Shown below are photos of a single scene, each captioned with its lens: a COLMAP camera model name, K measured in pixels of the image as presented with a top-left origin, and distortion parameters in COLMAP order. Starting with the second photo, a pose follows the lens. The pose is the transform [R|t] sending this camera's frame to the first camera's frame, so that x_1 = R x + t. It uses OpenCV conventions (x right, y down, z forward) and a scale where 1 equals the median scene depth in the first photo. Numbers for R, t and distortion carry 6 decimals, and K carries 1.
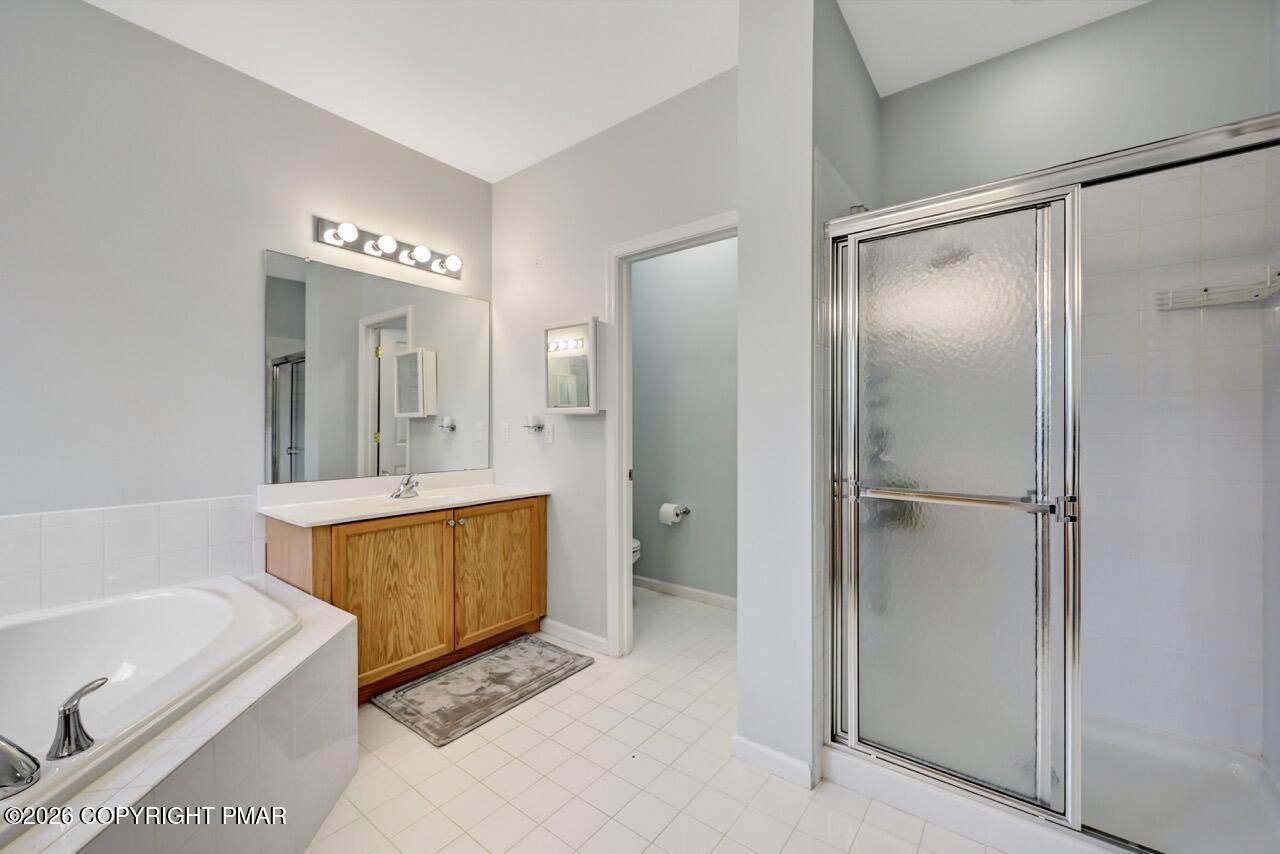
lens RADIAL K [[505.1, 0, 635.7], [0, 505.1, 425.7], [0, 0, 1]] dist [-0.002679, 0.000691]
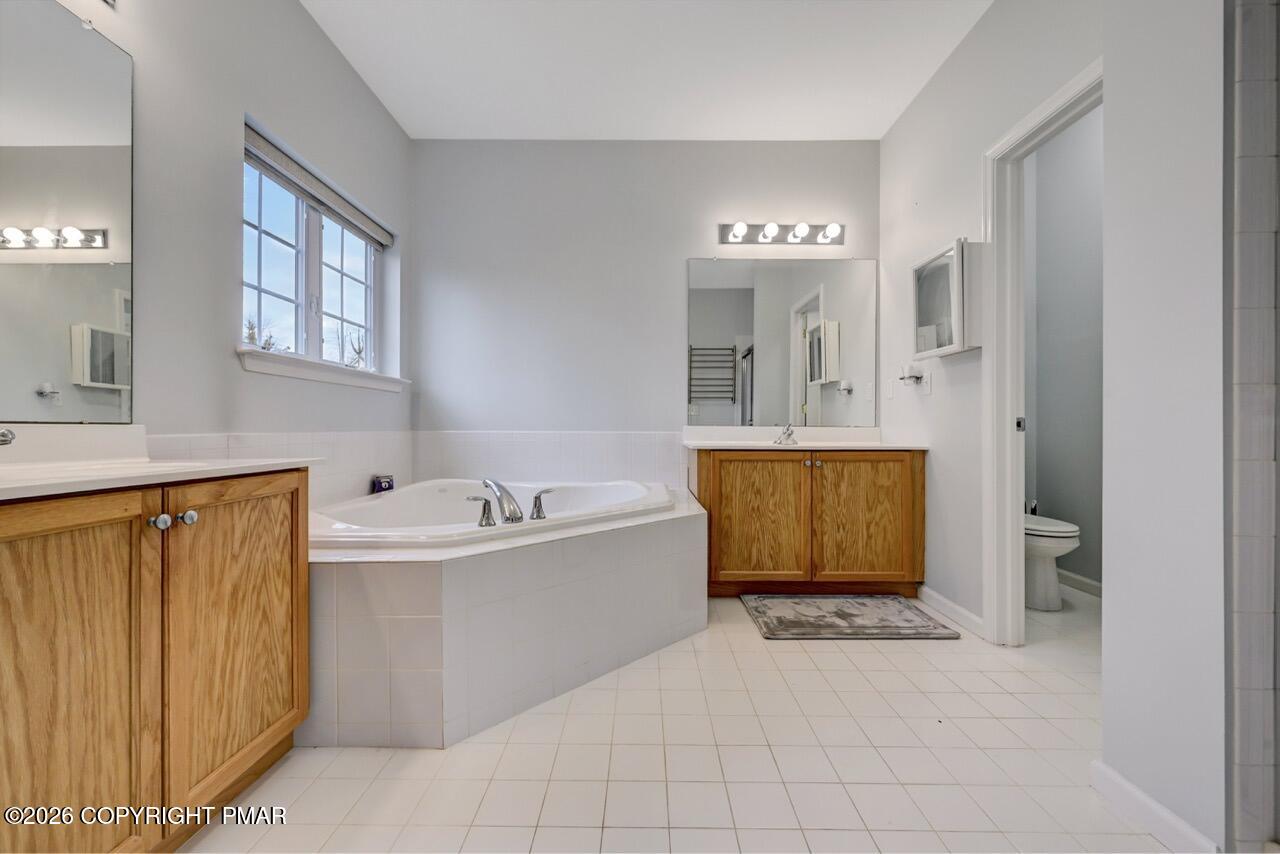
lens RADIAL K [[505.1, 0, 648.0], [0, 505.1, 425.2], [0, 0, 1]] dist [-0.002679, 0.000691]
pose [[0.609657, -0.002712, -0.792661, 0.277982], [-0.004083, 0.999970, -0.006562, 0.111843], [0.792655, 0.007237, 0.609627, 0.048990]]
